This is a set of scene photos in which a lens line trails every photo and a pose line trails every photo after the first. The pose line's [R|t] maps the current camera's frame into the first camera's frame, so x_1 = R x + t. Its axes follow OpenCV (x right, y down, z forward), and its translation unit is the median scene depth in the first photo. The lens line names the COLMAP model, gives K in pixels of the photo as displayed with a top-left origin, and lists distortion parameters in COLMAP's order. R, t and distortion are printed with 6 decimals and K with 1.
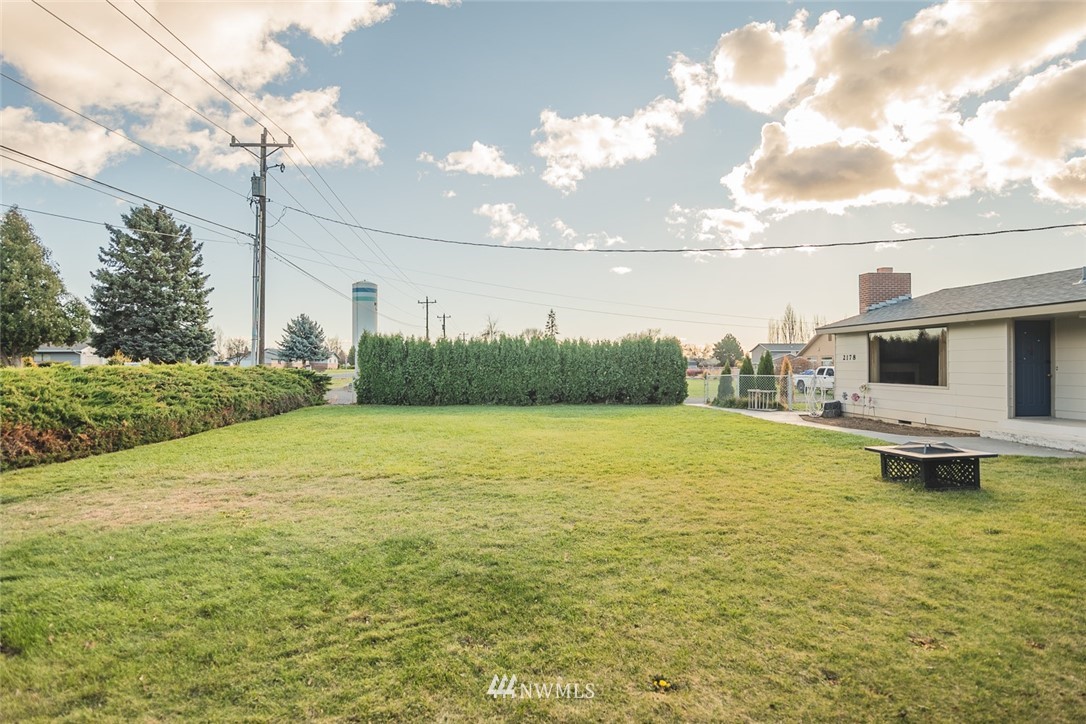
lens RADIAL K [[603.5, 0, 539.8], [0, 603.5, 360.8], [0, 0, 1]] dist [0.002067, -0.000519]
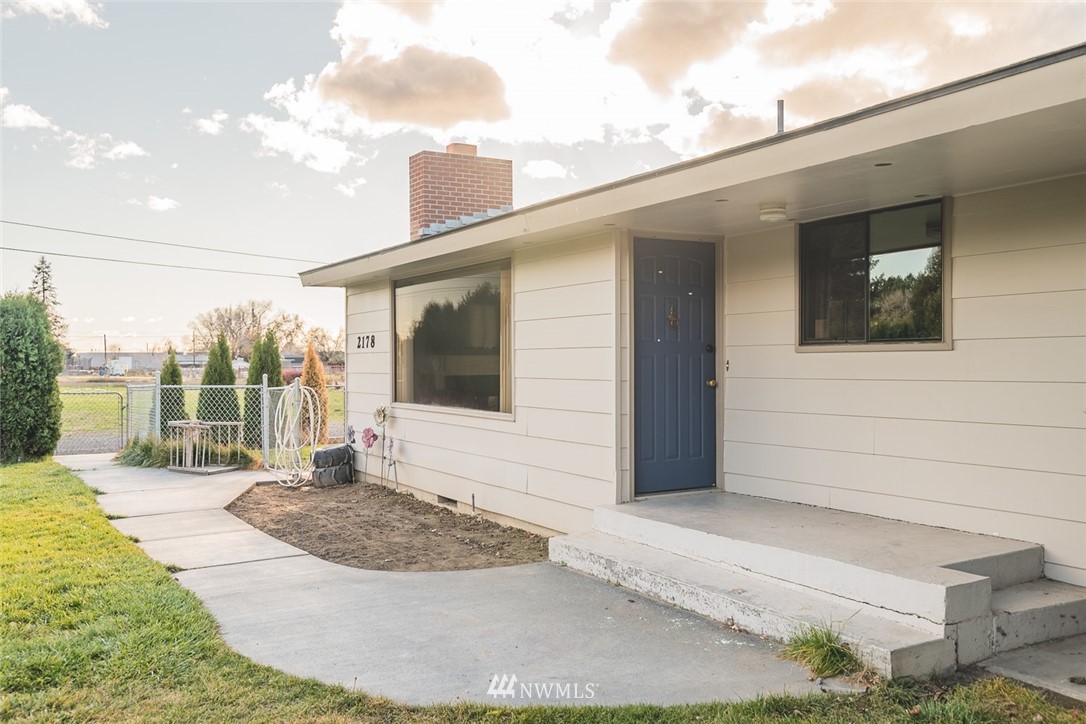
lens RADIAL K [[954.7, 0, 543.2], [0, 954.7, 360.9], [0, 0, 1]] dist [0.005390, -0.000954]
pose [[0.904375, -0.002634, 0.426730, 0.387327], [0.000412, 0.999986, 0.005298, 0.004829], [-0.426738, -0.004616, 0.904363, 0.394568]]
